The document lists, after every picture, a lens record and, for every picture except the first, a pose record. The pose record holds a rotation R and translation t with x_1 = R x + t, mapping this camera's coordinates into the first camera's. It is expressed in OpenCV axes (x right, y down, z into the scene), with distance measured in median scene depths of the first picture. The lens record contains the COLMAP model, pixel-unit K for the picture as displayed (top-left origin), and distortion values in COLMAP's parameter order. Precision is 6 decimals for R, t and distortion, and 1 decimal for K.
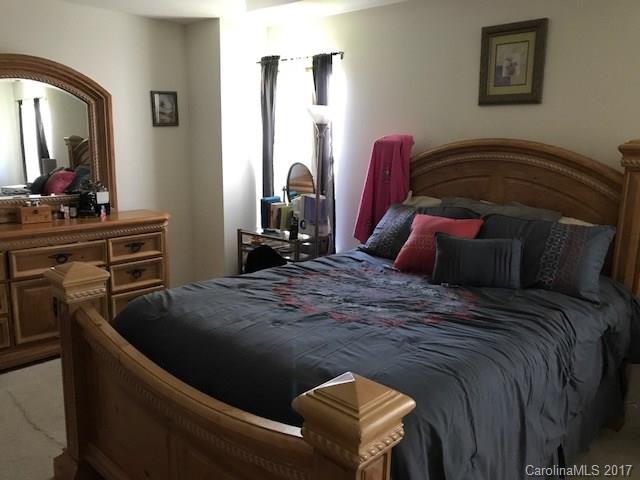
lens RADIAL K [[526.0, 0, 318.2], [0, 526.0, 238.3], [0, 0, 1]] dist [0.002264, -0.010796]
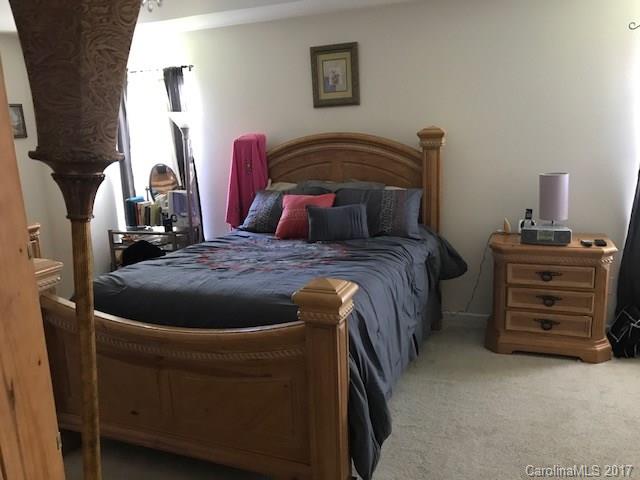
lens RADIAL K [[526.0, 0, 318.2], [0, 526.0, 238.3], [0, 0, 1]] dist [0.002264, -0.010796]
pose [[0.925969, -0.124933, 0.356332, -0.195764], [0.124450, 0.991926, 0.024381, 0.035721], [-0.356501, 0.021769, 0.934041, -0.209698]]
